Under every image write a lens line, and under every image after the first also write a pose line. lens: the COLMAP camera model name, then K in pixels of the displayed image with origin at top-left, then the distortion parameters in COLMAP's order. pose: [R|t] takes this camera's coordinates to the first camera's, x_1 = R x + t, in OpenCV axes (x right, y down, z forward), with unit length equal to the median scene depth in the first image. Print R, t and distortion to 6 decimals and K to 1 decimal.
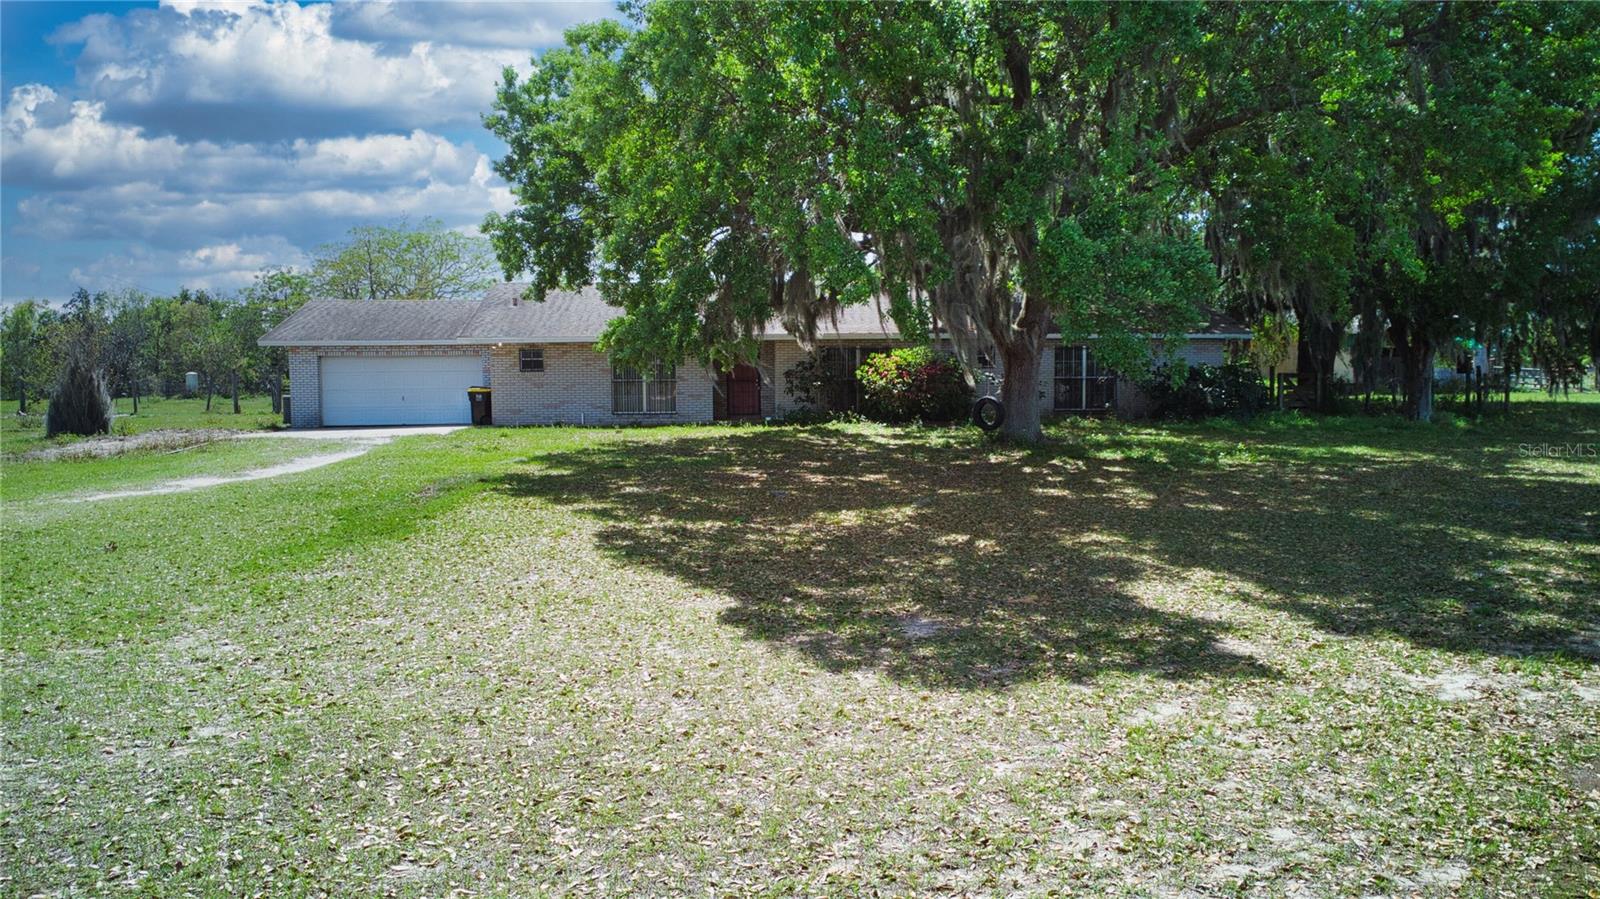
lens RADIAL K [[1169.3, 0, 800.0], [0, 1169.3, 449.5], [0, 0, 1]] dist [-0.028620, 0.001357]
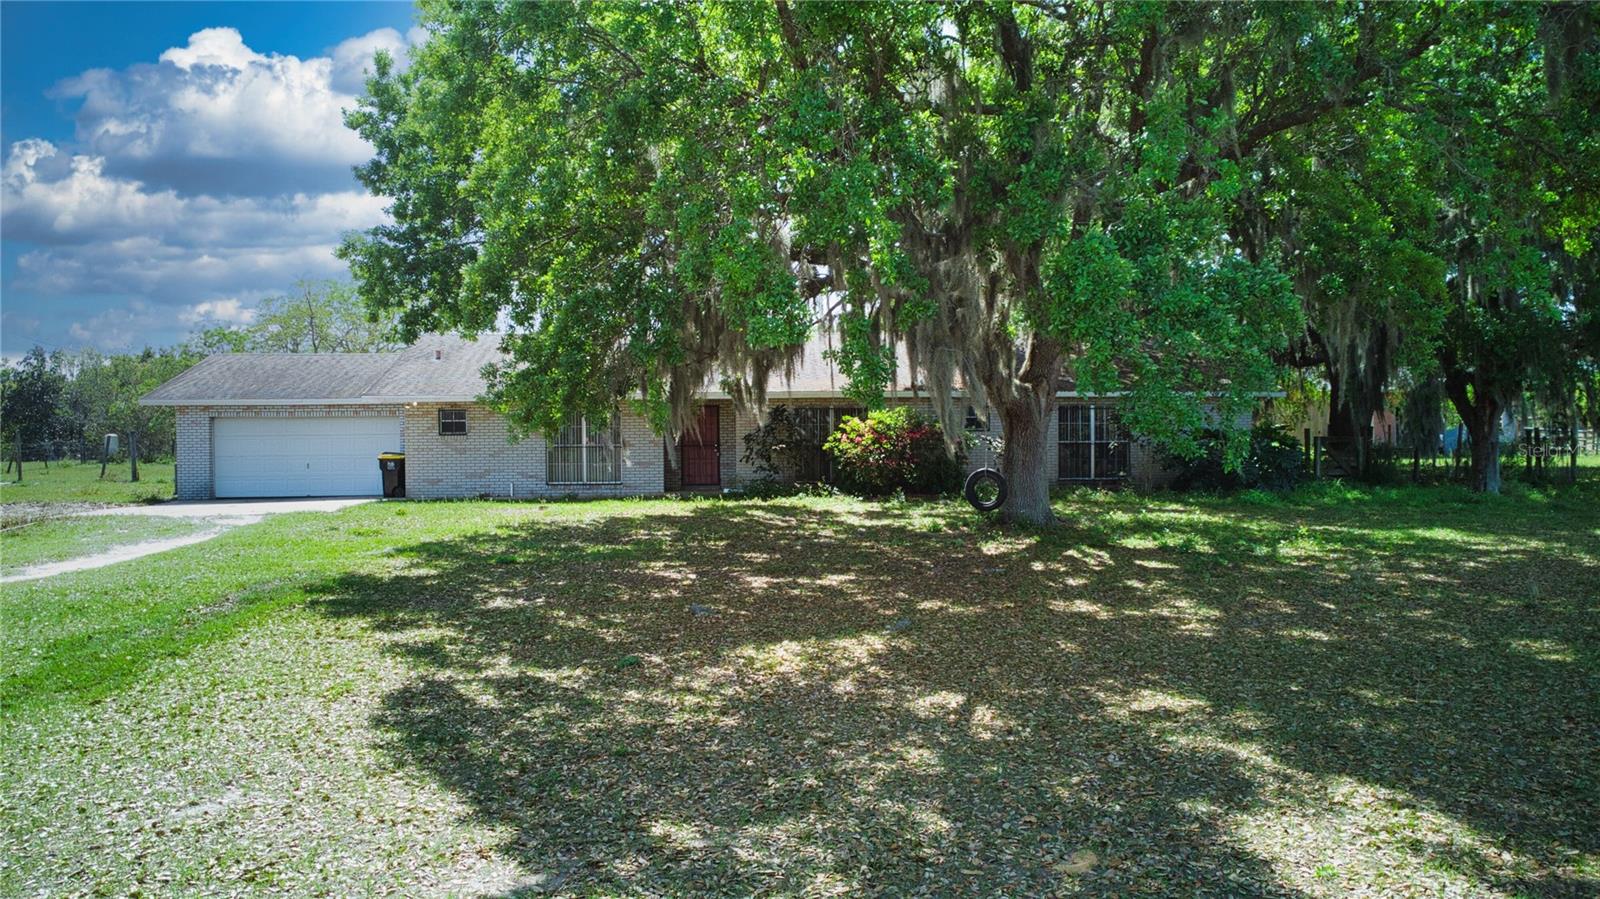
lens RADIAL K [[1169.3, 0, 800.0], [0, 1169.3, 449.5], [0, 0, 1]] dist [-0.028620, 0.001357]
pose [[0.999960, -0.000118, 0.008977, 0.023828], [0.000579, 0.998680, -0.051353, -0.015124], [-0.008959, 0.051356, 0.998640, 0.175480]]
